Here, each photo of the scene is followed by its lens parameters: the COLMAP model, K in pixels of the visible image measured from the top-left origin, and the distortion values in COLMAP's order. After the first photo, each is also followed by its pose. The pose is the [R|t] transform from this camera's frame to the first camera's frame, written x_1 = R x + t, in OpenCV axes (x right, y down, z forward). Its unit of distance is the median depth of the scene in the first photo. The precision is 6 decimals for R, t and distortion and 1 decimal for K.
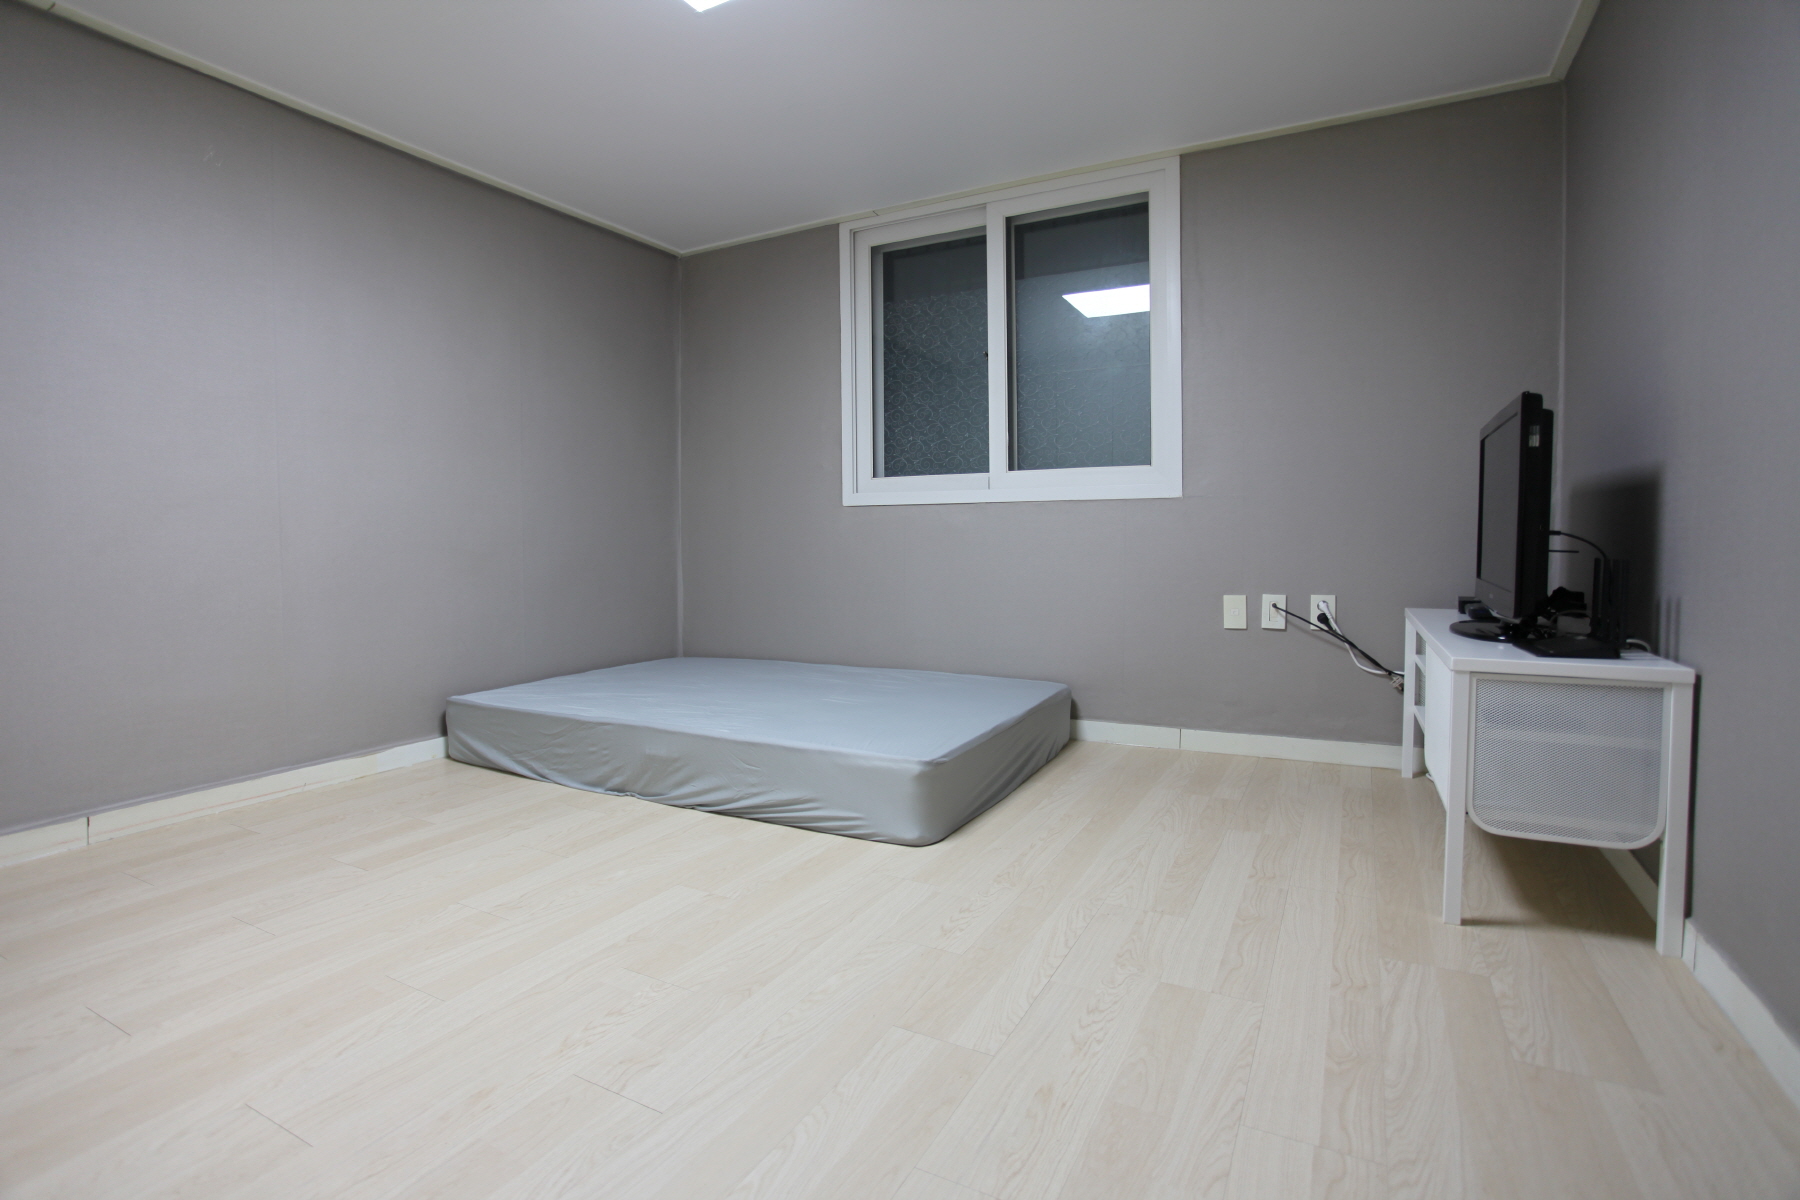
lens RADIAL K [[873.1, 0, 891.9], [0, 873.1, 588.0], [0, 0, 1]] dist [-0.064591, 0.027899]
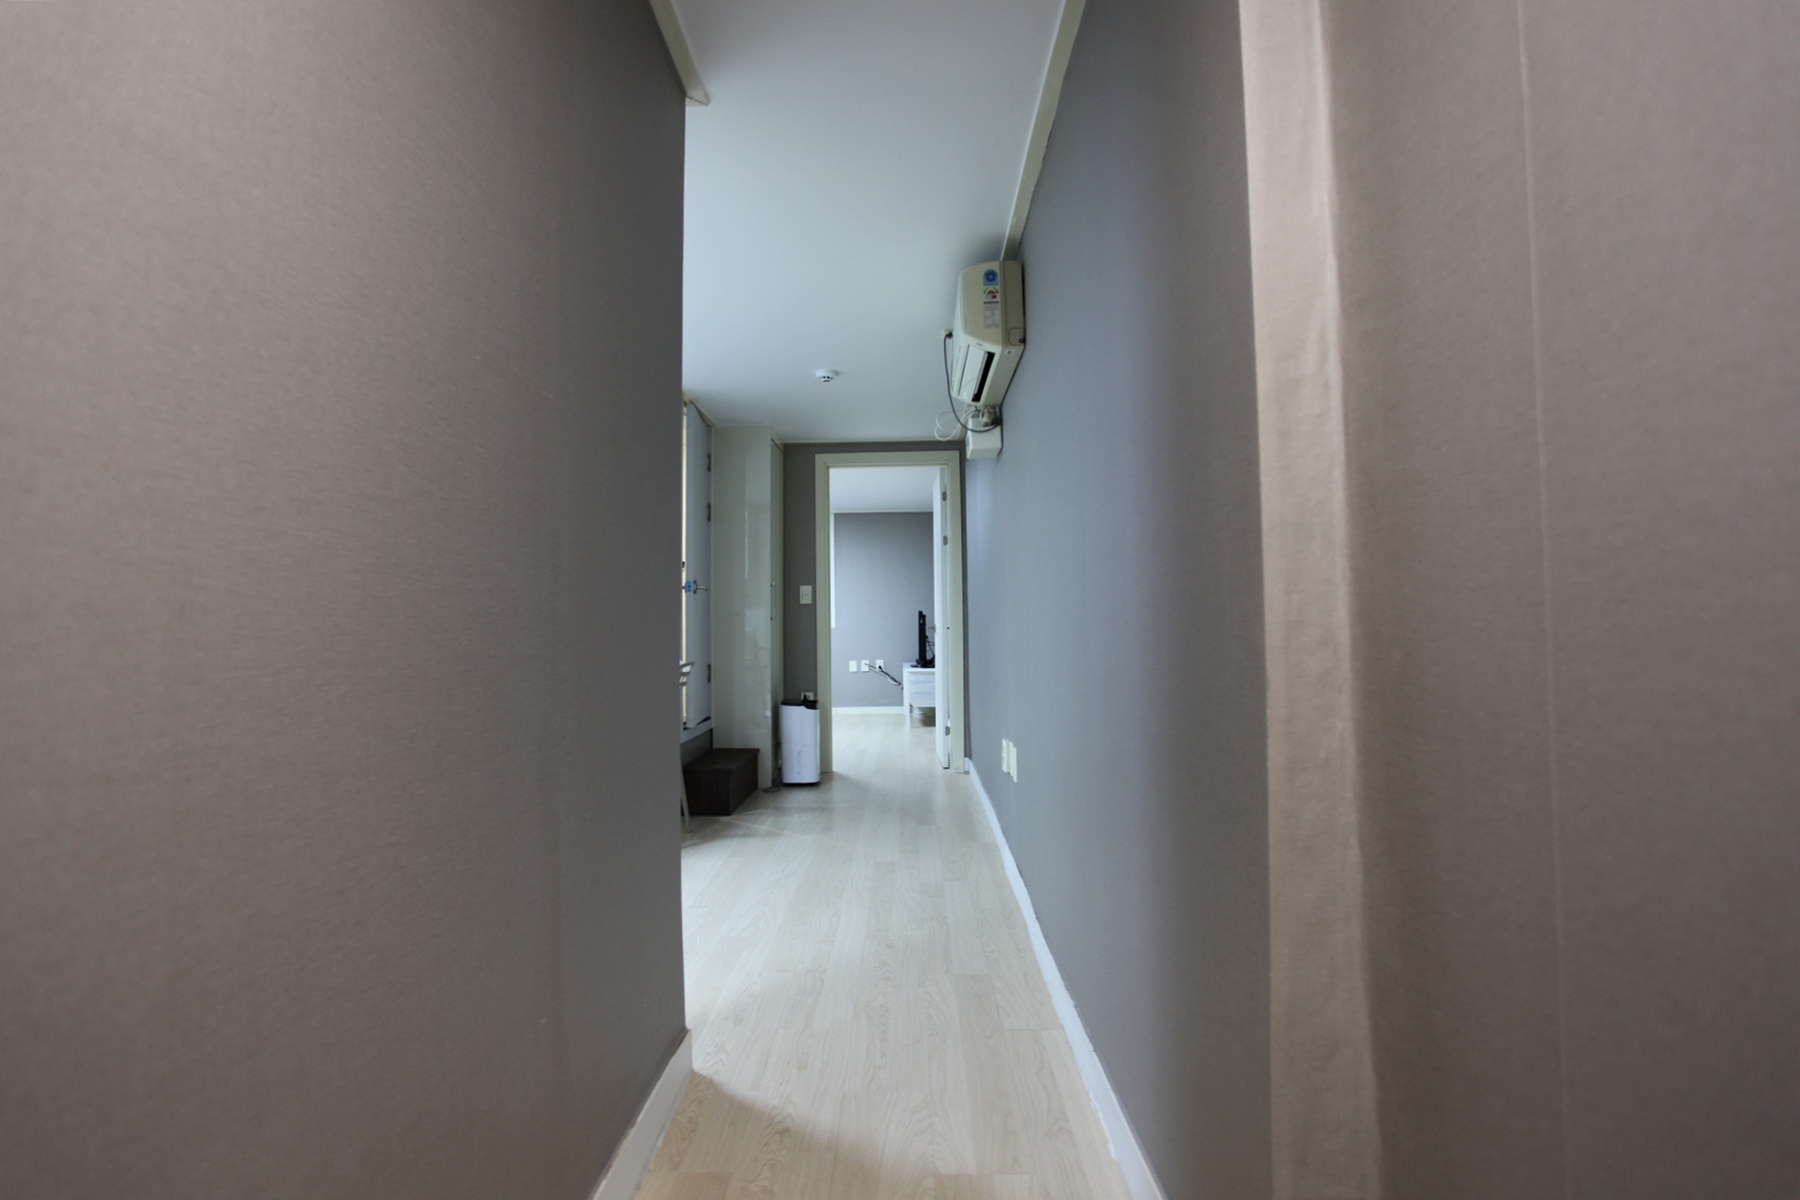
lens RADIAL K [[873.1, 0, 891.9], [0, 873.1, 588.0], [0, 0, 1]] dist [-0.064591, 0.027899]
pose [[0.894307, 0.013722, 0.447243, -0.866630], [0.026781, 0.996096, -0.084112, 0.015809], [-0.446651, 0.087200, 0.890449, -1.834937]]
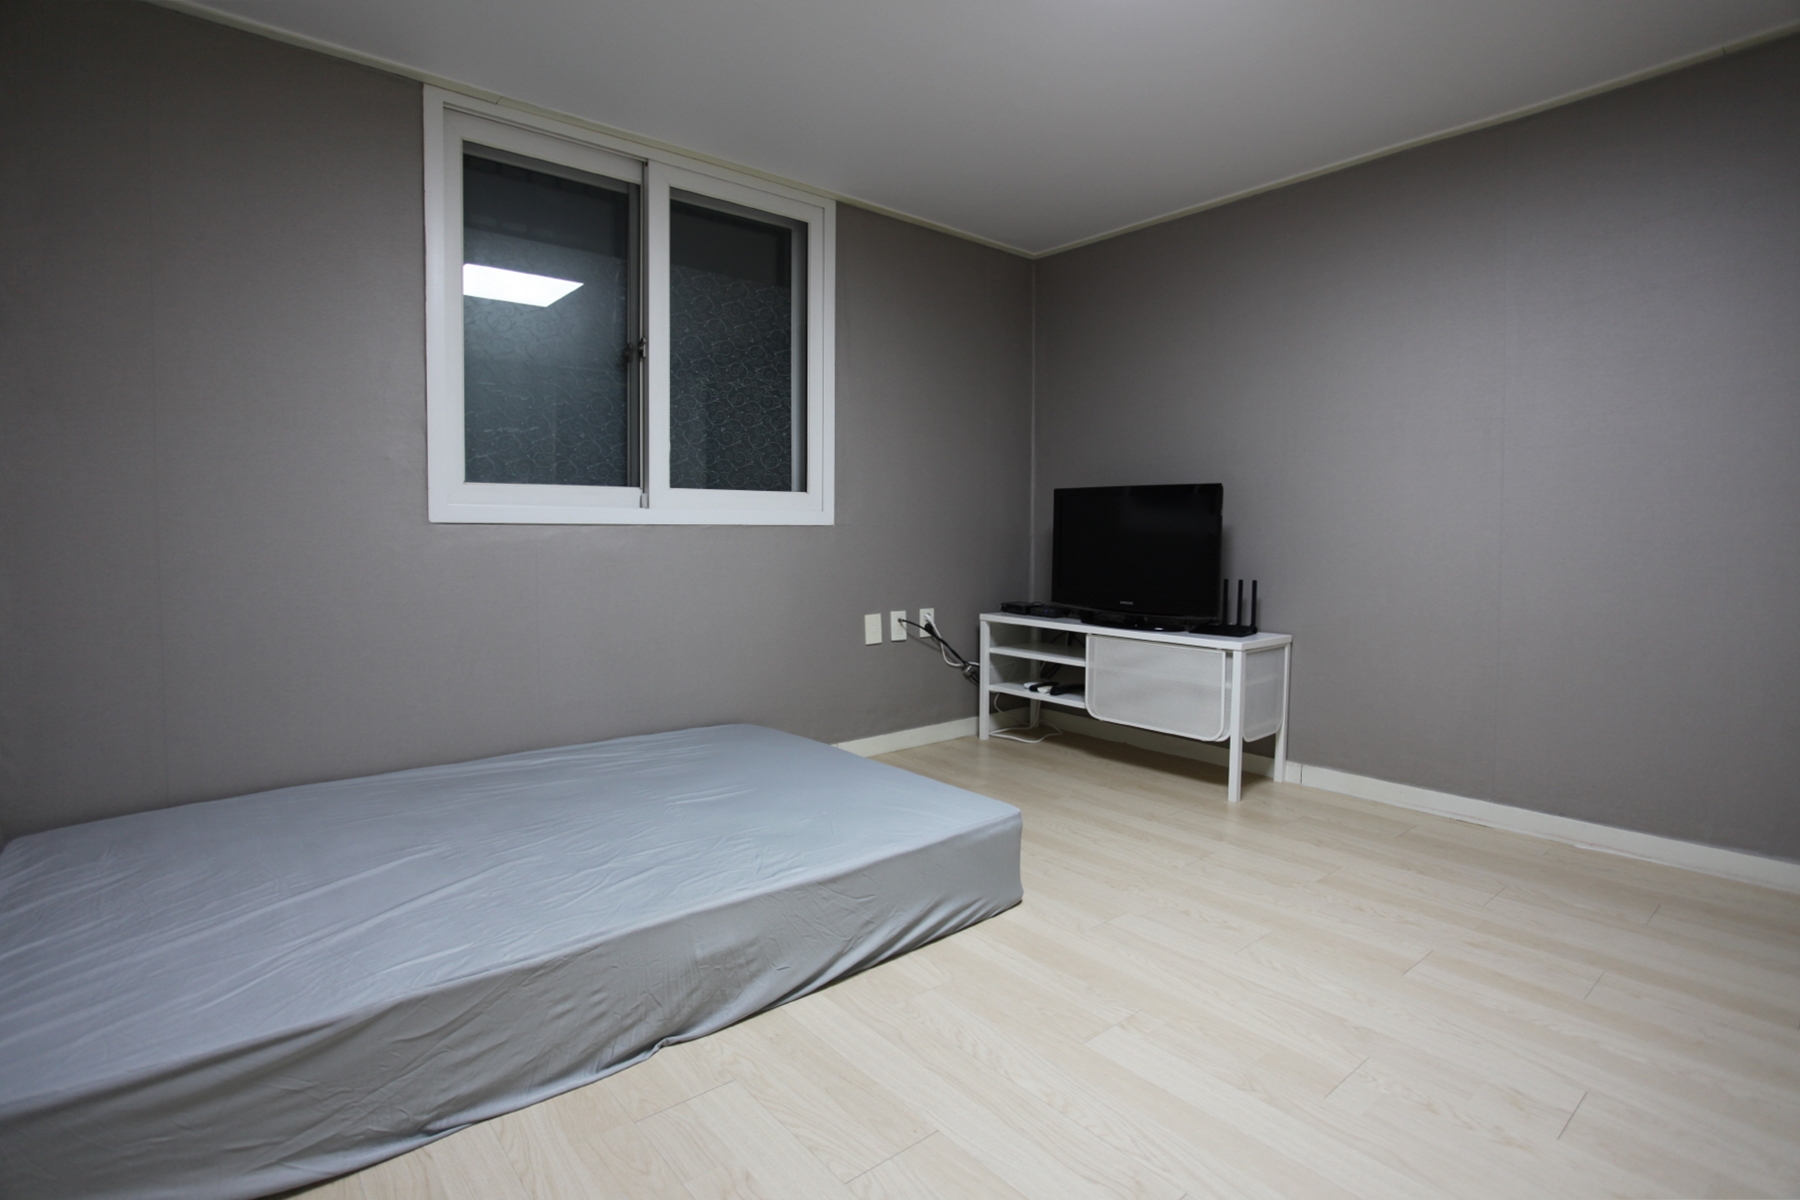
lens RADIAL K [[873.1, 0, 891.9], [0, 873.1, 588.0], [0, 0, 1]] dist [-0.064591, 0.027899]
pose [[0.379323, -0.049494, 0.923940, -0.656709], [0.044881, 0.998377, 0.035055, -0.065951], [-0.924175, 0.028170, 0.380928, 0.556457]]
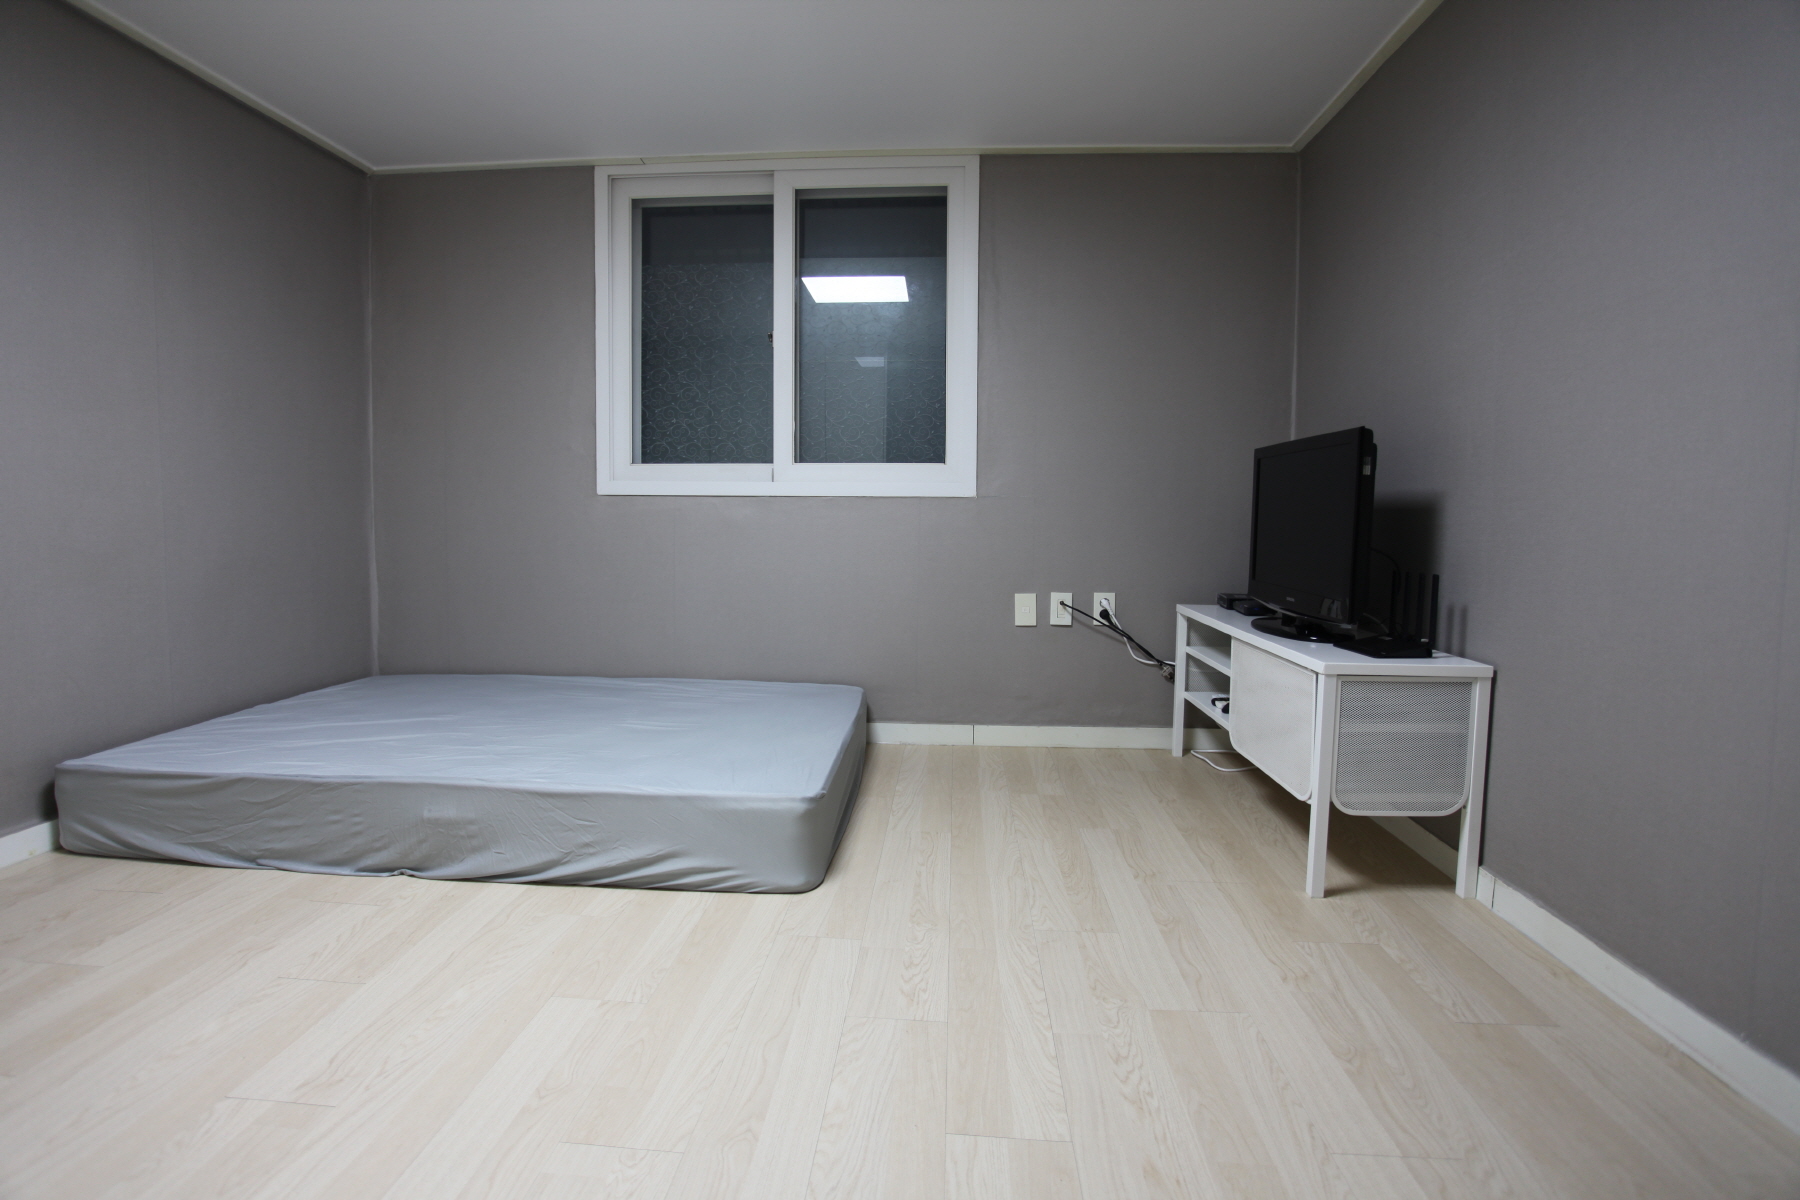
lens RADIAL K [[873.1, 0, 891.9], [0, 873.1, 588.0], [0, 0, 1]] dist [-0.064591, 0.027899]
pose [[0.914468, -0.017480, 0.404281, -0.175783], [0.006920, 0.999596, 0.027566, -0.028898], [-0.404600, -0.022411, 0.914219, 0.113318]]
